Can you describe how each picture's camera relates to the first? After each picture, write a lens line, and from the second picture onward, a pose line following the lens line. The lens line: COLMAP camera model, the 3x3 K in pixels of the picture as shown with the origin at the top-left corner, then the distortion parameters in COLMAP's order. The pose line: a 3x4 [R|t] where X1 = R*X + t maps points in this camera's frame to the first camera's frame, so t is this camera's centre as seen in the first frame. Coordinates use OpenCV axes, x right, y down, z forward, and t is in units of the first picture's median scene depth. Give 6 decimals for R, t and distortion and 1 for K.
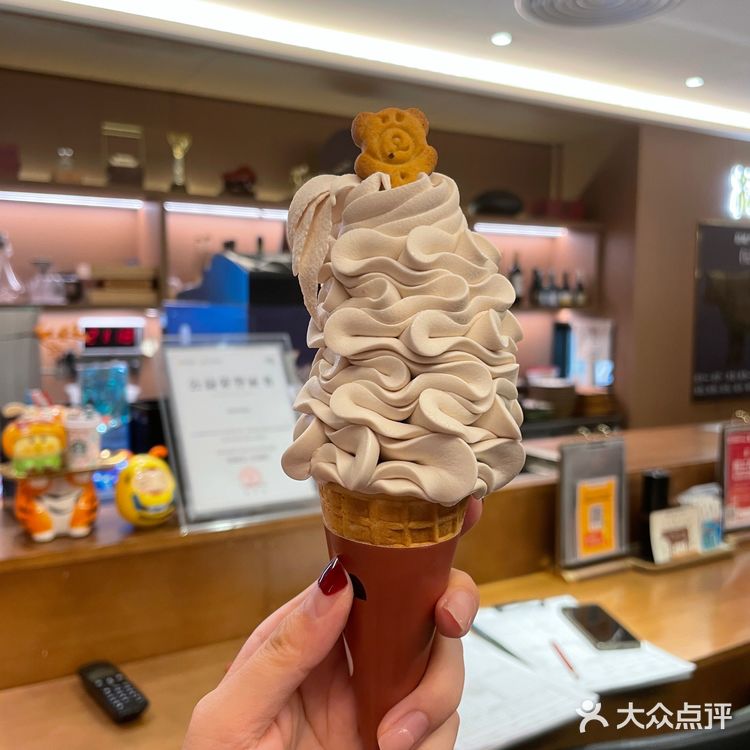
lens RADIAL K [[765.9, 0, 371.0], [0, 765.9, 379.2], [0, 0, 1]] dist [0.019724, 0.000000]
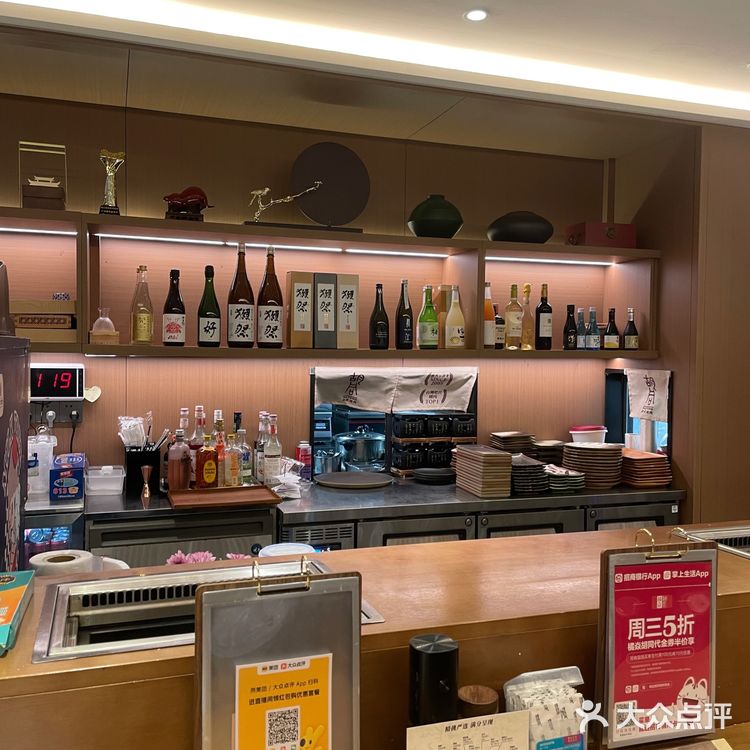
lens RADIAL K [[765.9, 0, 380.0], [0, 765.9, 373.4], [0, 0, 1]] dist [0.019724, 0.000000]
pose [[0.984709, 0.008718, -0.173989, 0.238903], [-0.020872, 0.997457, -0.068151, -0.016912], [0.172952, 0.070740, 0.982387, 0.251083]]
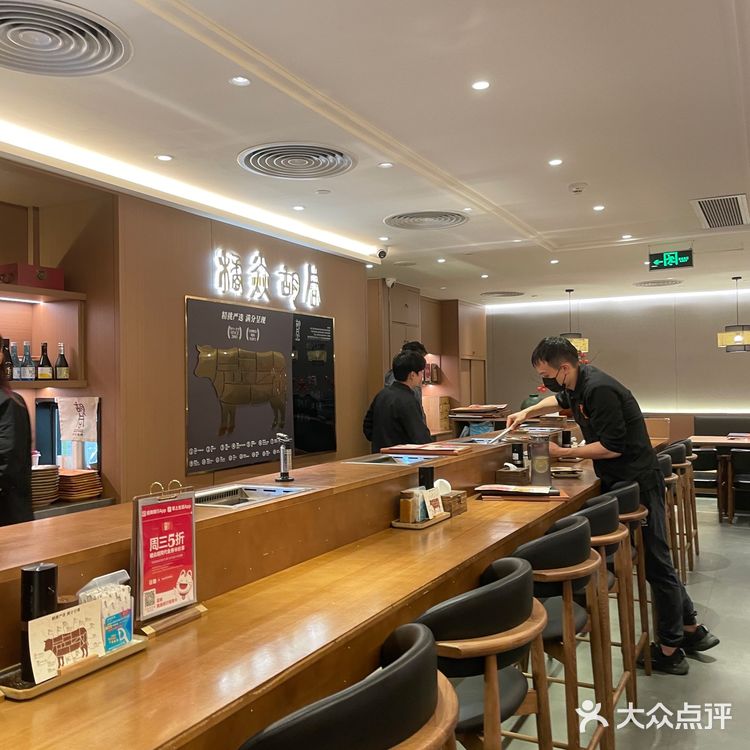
lens RADIAL K [[765.9, 0, 376.7], [0, 765.9, 371.0], [0, 0, 1]] dist [0.019724, 0.000000]
pose [[0.834076, -0.008500, 0.551583, 0.125353], [0.072399, 0.992919, -0.094177, 0.009776], [-0.546877, 0.118485, 0.828786, 0.059042]]
